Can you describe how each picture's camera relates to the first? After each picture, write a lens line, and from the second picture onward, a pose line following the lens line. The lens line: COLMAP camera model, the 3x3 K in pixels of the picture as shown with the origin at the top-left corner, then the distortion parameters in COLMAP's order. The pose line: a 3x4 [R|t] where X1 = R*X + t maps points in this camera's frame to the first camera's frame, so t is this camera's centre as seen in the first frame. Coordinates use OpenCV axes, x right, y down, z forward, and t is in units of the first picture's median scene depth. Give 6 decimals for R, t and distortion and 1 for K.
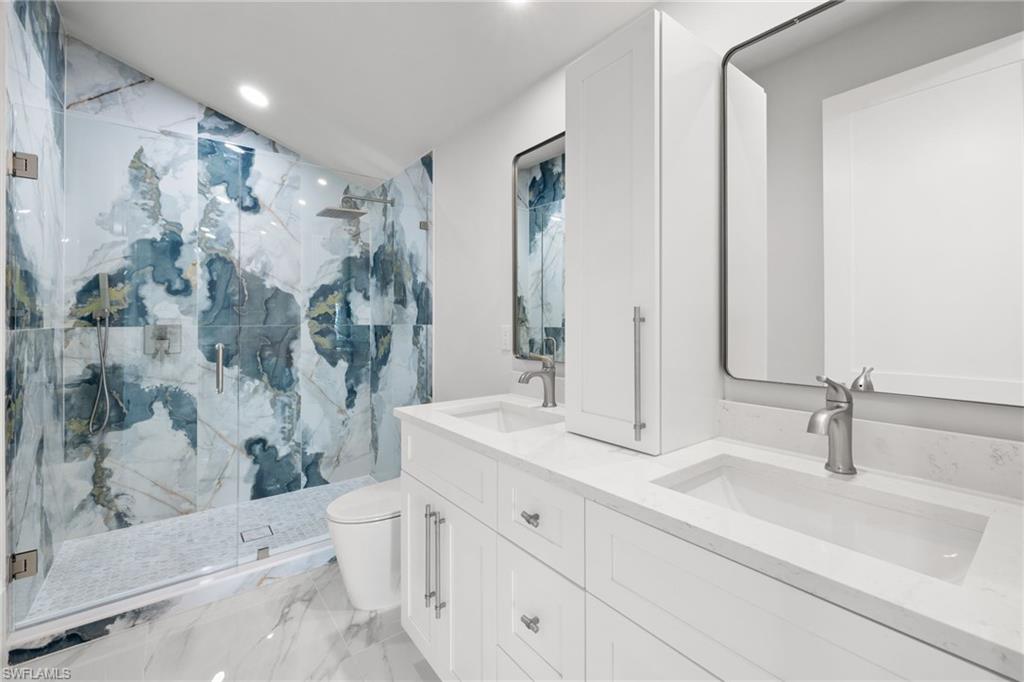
lens RADIAL K [[433.6, 0, 505.7], [0, 433.6, 319.0], [0, 0, 1]] dist [-0.001428, -0.000418]
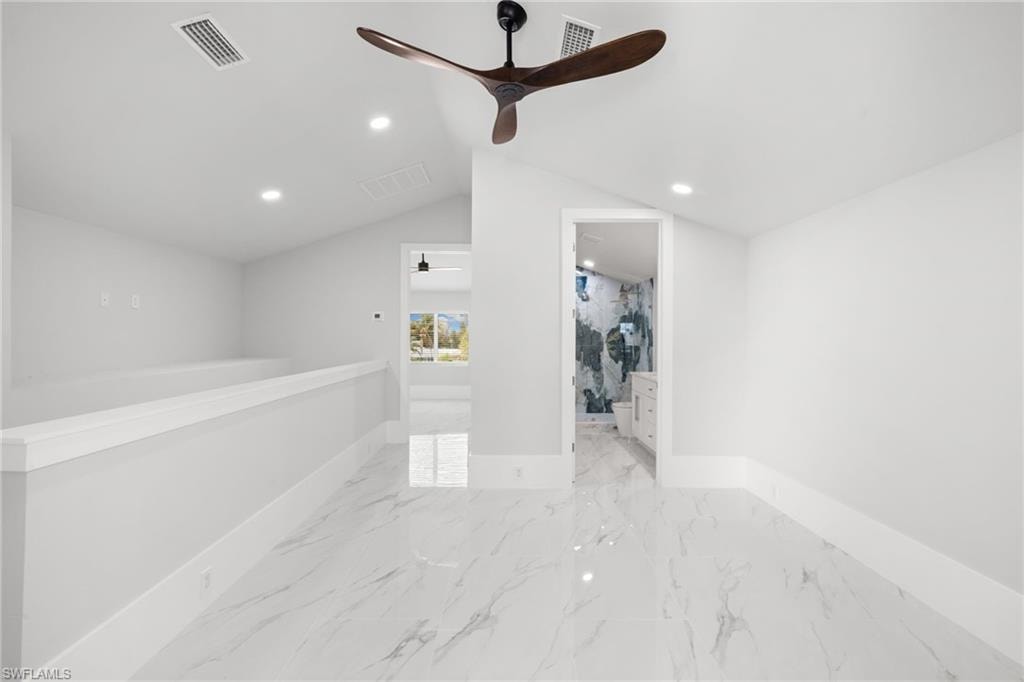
lens RADIAL K [[433.6, 0, 511.6], [0, 433.6, 334.5], [0, 0, 1]] dist [-0.001428, -0.000418]
pose [[0.803551, 0.004015, -0.595223, 0.641963], [0.000980, 0.999967, 0.008067, -0.077115], [0.595235, -0.007065, 0.803520, -1.447973]]
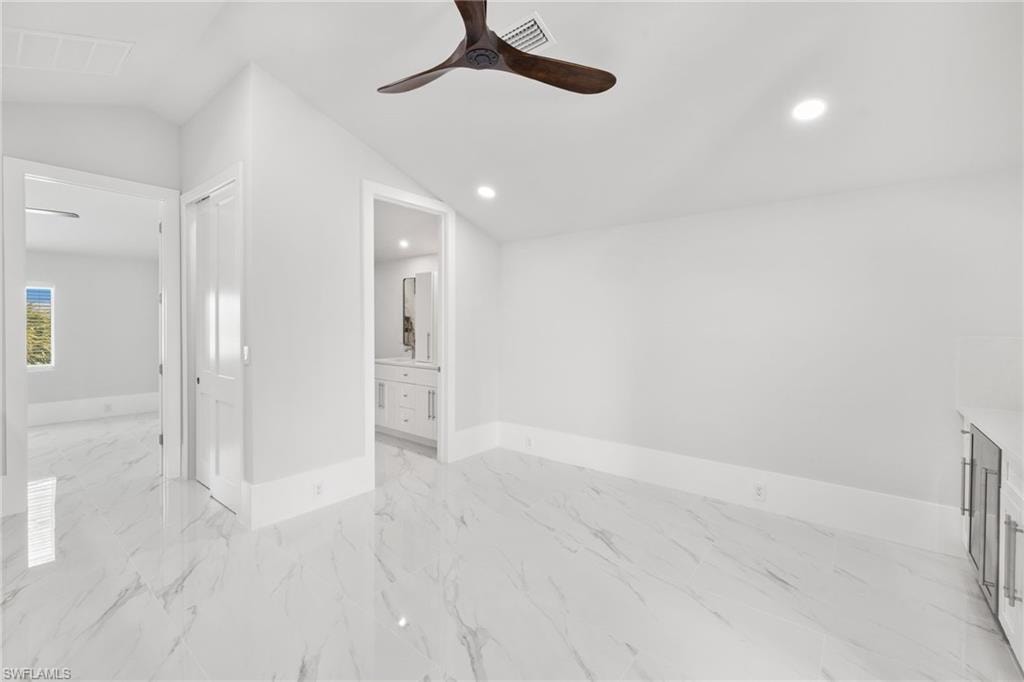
lens RADIAL K [[433.6, 0, 510.5], [0, 433.6, 318.8], [0, 0, 1]] dist [-0.001428, -0.000418]
pose [[0.971692, -0.001665, 0.236246, 0.020783], [0.002363, 0.999994, -0.002671, -0.064584], [-0.236240, 0.003154, 0.971690, -1.546773]]
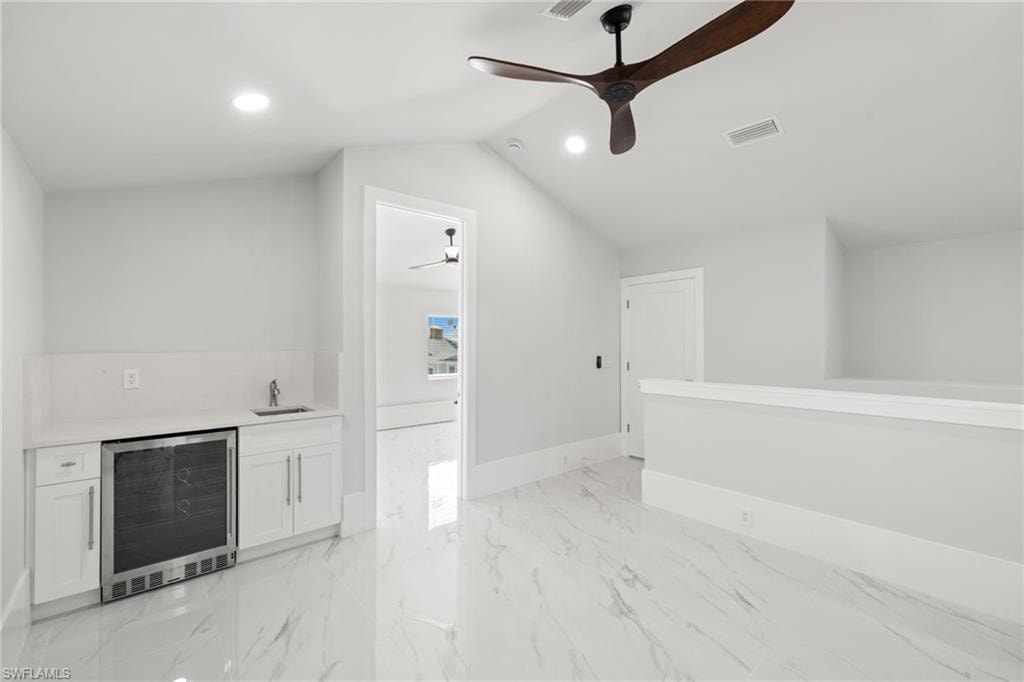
lens RADIAL K [[433.6, 0, 510.2], [0, 433.6, 343.3], [0, 0, 1]] dist [-0.001428, -0.000418]
pose [[-0.998553, -0.001650, -0.053750, 0.392810], [-0.001052, 0.999937, -0.011150, -0.058576], [0.053765, -0.011078, -0.998492, -0.009247]]
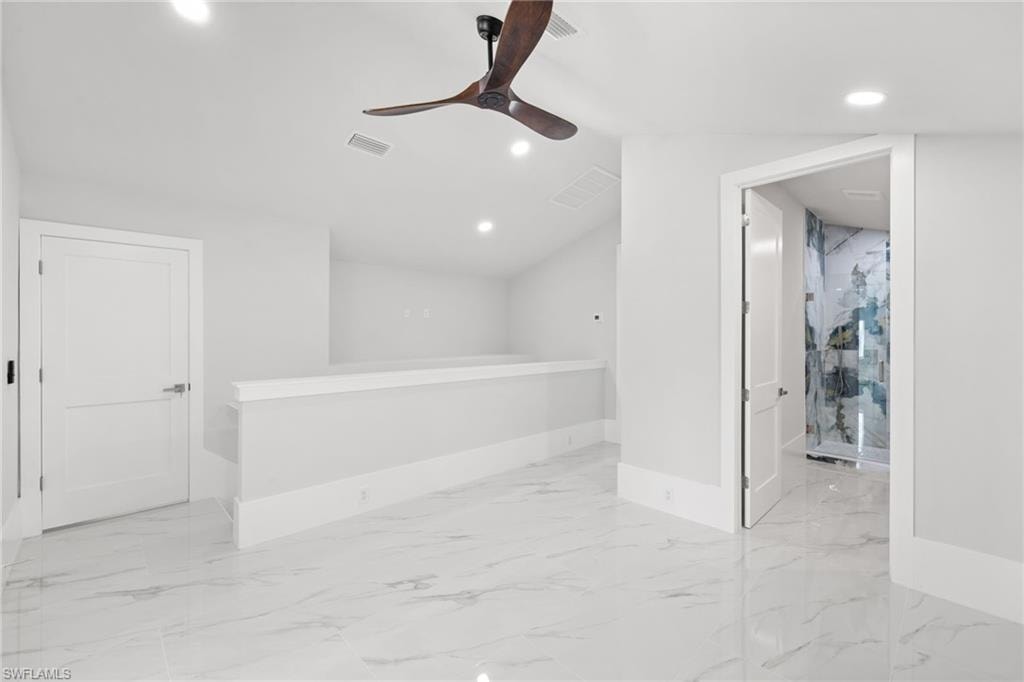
lens RADIAL K [[433.6, 0, 507.3], [0, 433.6, 336.1], [0, 0, 1]] dist [-0.001428, -0.000418]
pose [[0.107507, 0.006678, -0.994182, 0.997172], [0.009799, 0.999922, 0.007776, -0.077163], [0.994156, -0.010578, 0.107433, -0.853937]]
